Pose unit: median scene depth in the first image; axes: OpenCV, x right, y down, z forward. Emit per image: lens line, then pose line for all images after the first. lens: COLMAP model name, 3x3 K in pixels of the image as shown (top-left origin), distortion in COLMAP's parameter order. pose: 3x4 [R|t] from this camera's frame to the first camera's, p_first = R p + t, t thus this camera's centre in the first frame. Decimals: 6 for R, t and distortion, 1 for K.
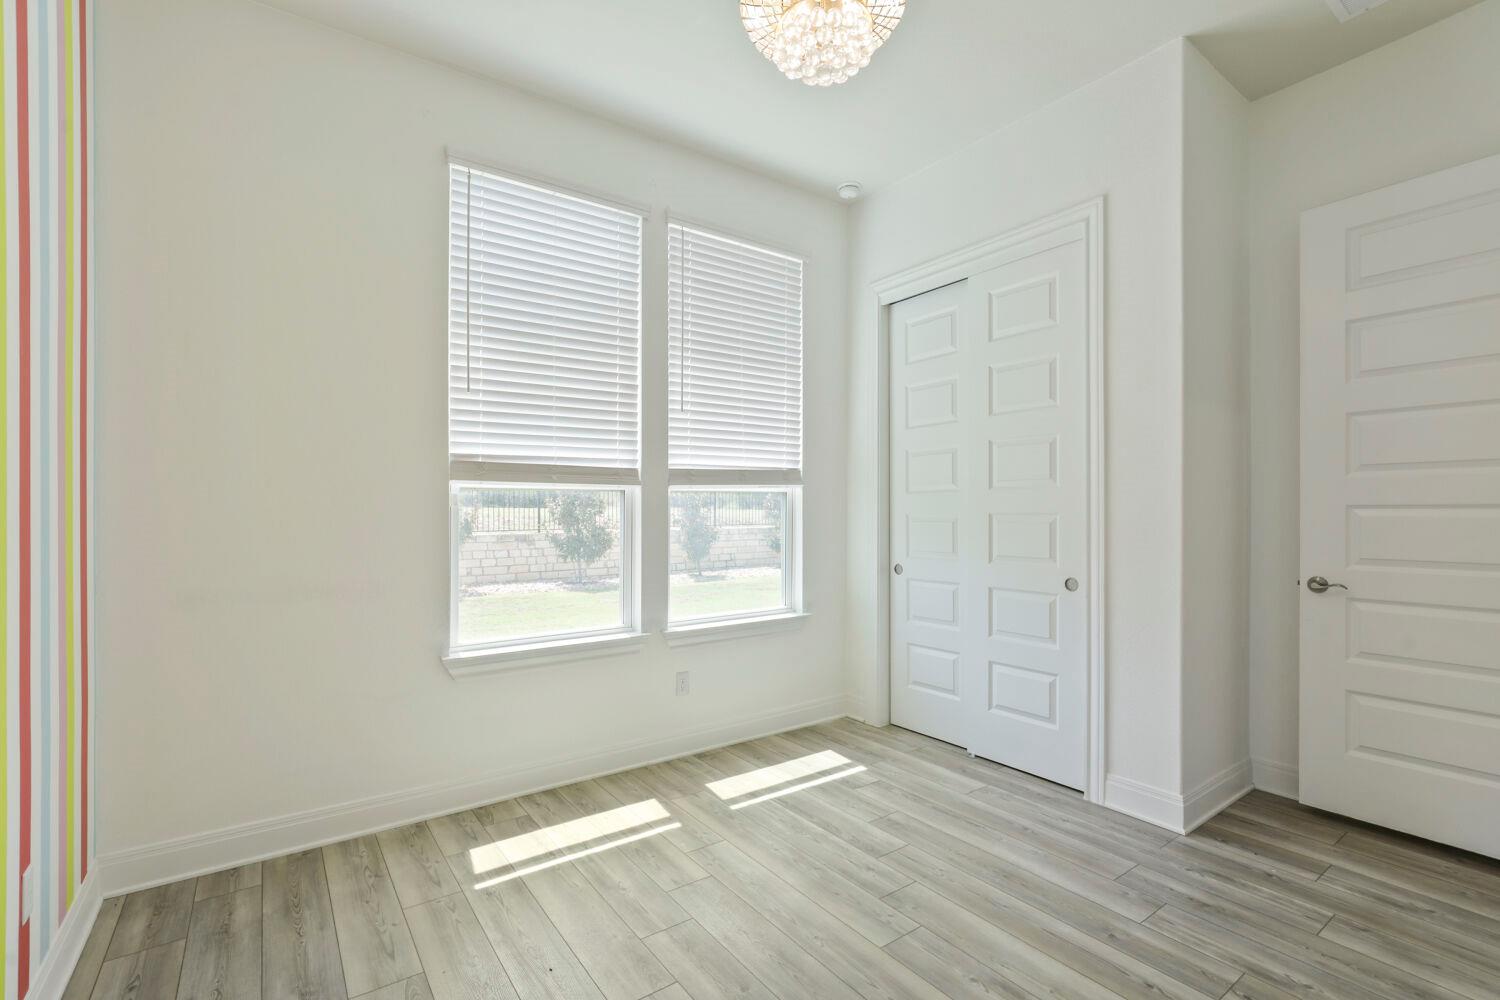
lens RADIAL K [[689.8, 0, 734.8], [0, 689.8, 521.8], [0, 0, 1]] dist [-0.005153, 0.000080]
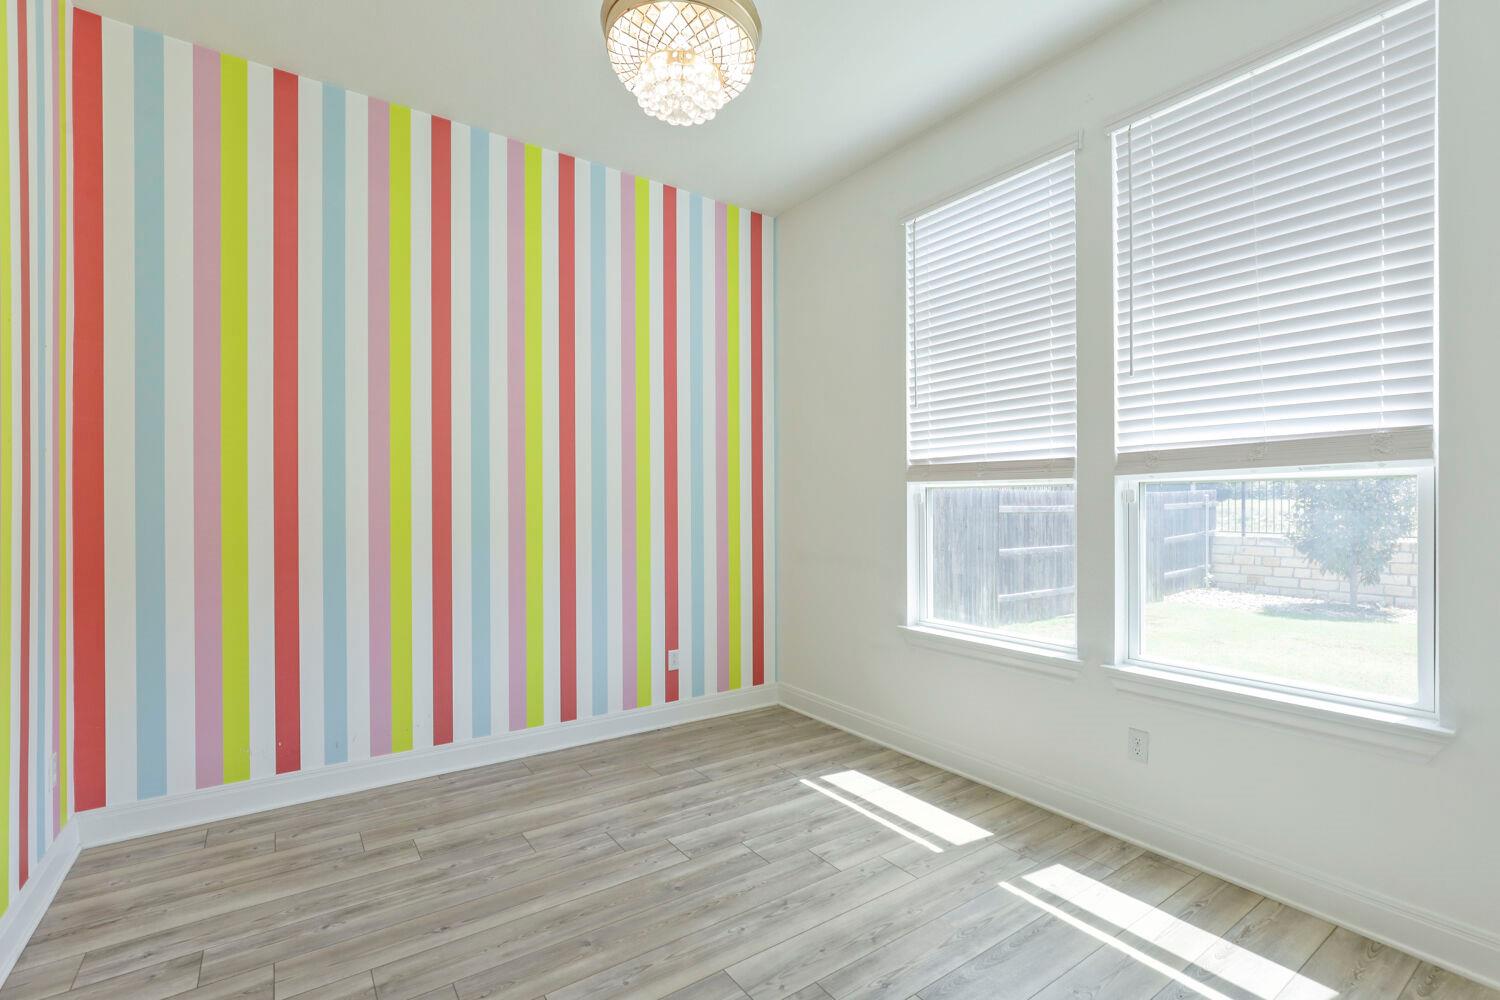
lens RADIAL K [[699.6, 0, 738.0], [0, 699.6, 507.8], [0, 0, 1]] dist [-0.026795, 0.005229]
pose [[-0.042739, 0.012669, -0.999006, 0.808984], [-0.011820, 0.999843, 0.013185, -0.026562], [0.999016, 0.012372, -0.042583, 0.728679]]
